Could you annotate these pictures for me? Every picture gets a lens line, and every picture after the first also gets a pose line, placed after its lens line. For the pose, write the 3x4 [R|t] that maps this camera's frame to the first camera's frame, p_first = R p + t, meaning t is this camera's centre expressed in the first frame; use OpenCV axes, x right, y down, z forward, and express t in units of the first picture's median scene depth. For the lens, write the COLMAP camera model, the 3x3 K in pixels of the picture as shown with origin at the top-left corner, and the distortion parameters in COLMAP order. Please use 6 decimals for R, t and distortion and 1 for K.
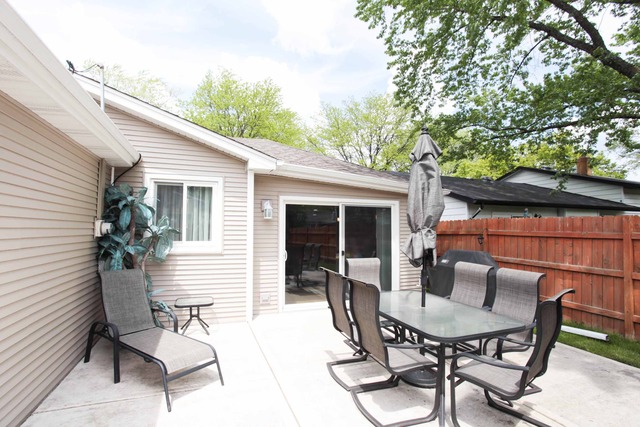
lens RADIAL K [[311.0, 0, 322.1], [0, 311.0, 216.2], [0, 0, 1]] dist [-0.081782, 0.035736]
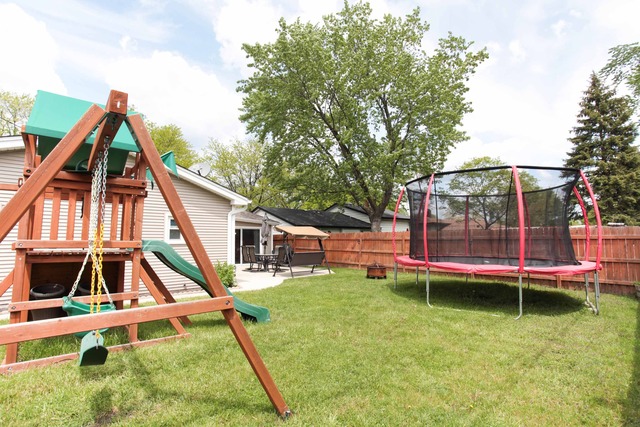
lens RADIAL K [[311.0, 0, 322.1], [0, 311.0, 216.2], [0, 0, 1]] dist [-0.081782, 0.035736]
pose [[0.925078, 0.017954, 0.379352, -0.134536], [-0.002577, 0.999156, -0.041004, -0.015556], [-0.379767, 0.036955, 0.924344, -0.762310]]
